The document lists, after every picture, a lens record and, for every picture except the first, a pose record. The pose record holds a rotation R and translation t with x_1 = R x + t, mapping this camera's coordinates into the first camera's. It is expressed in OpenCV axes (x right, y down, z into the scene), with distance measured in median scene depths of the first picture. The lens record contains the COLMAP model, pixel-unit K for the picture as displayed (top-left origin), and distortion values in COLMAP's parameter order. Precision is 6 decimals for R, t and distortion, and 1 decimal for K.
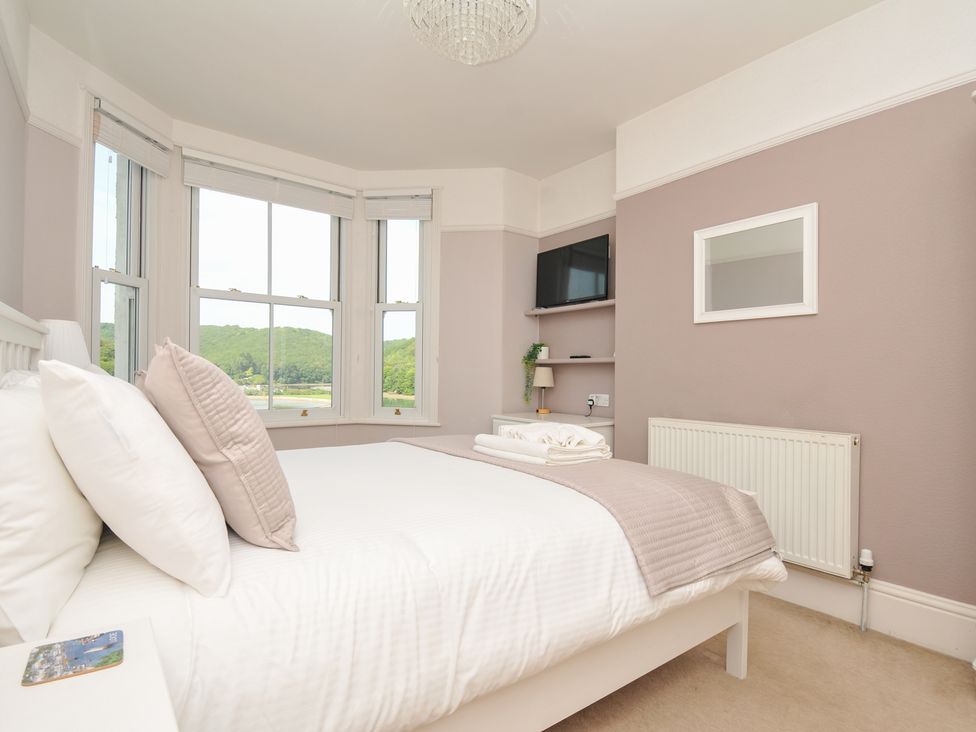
lens RADIAL K [[502.1, 0, 500.8], [0, 502.1, 372.1], [0, 0, 1]] dist [0.002296, -0.021008]
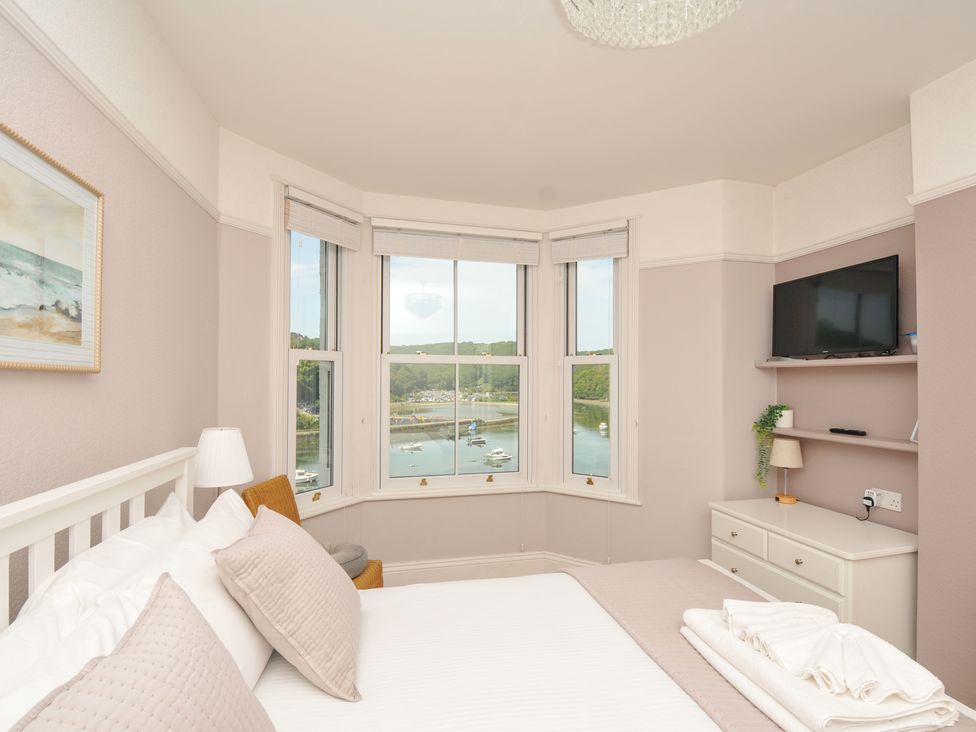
lens RADIAL K [[480.9, 0, 494.7], [0, 480.9, 371.2], [0, 0, 1]] dist [0.002765, -0.017481]
pose [[0.907001, -0.012714, -0.420937, -0.004079], [0.004038, 0.999761, -0.021497, -0.096940], [0.421110, 0.017798, 0.906835, 0.185825]]
